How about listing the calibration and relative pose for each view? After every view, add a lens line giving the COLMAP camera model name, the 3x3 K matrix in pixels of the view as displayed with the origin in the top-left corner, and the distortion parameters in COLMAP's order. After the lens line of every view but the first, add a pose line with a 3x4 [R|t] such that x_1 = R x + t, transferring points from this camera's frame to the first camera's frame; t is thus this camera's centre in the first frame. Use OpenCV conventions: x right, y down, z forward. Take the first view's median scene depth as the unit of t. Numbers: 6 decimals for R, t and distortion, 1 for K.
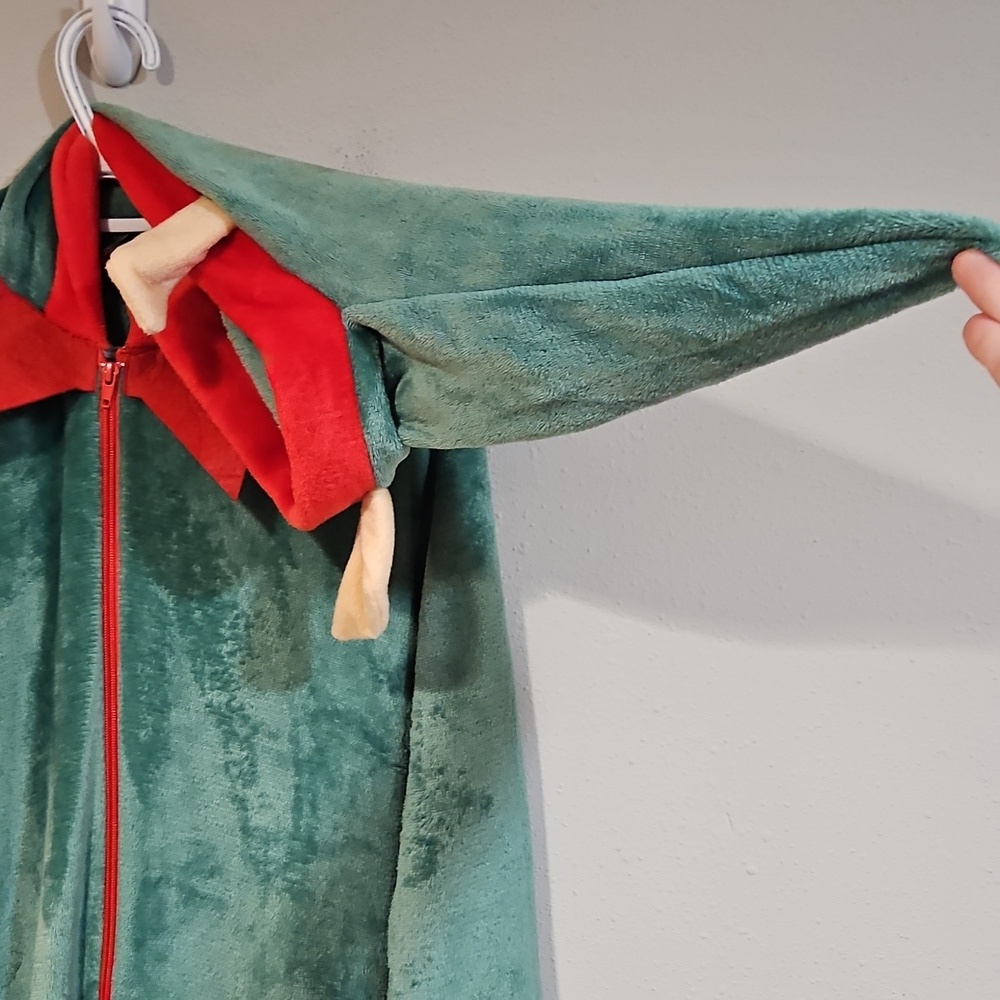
lens RADIAL K [[1429.5, 0, 500.0], [0, 1429.5, 500.0], [0, 0, 1]] dist [0.060395, -0.037923]
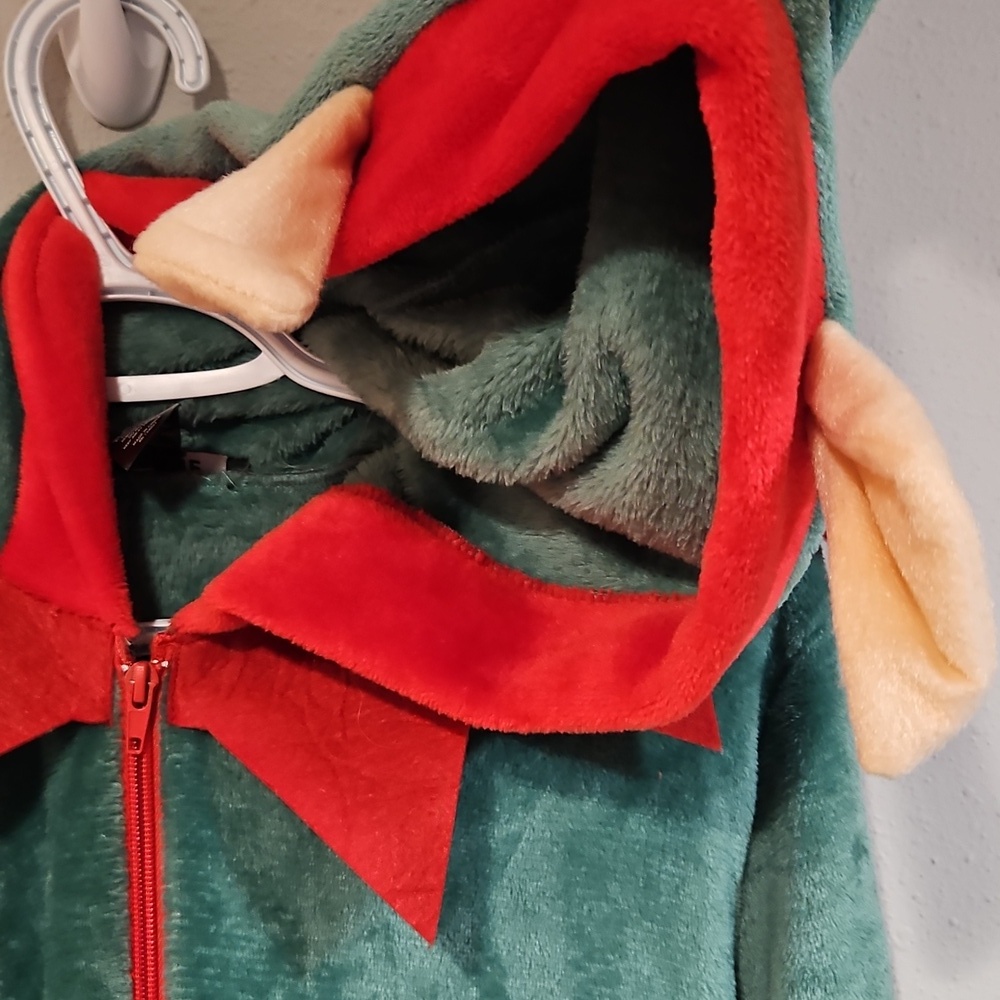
lens RADIAL K [[1429.5, 0, 500.0], [0, 1429.5, 500.0], [0, 0, 1]] dist [0.060395, -0.037923]
pose [[0.993512, -0.047524, 0.103318, -0.194557], [0.052794, 0.997408, -0.048890, -0.120514], [-0.100727, 0.054027, 0.993446, 0.482685]]
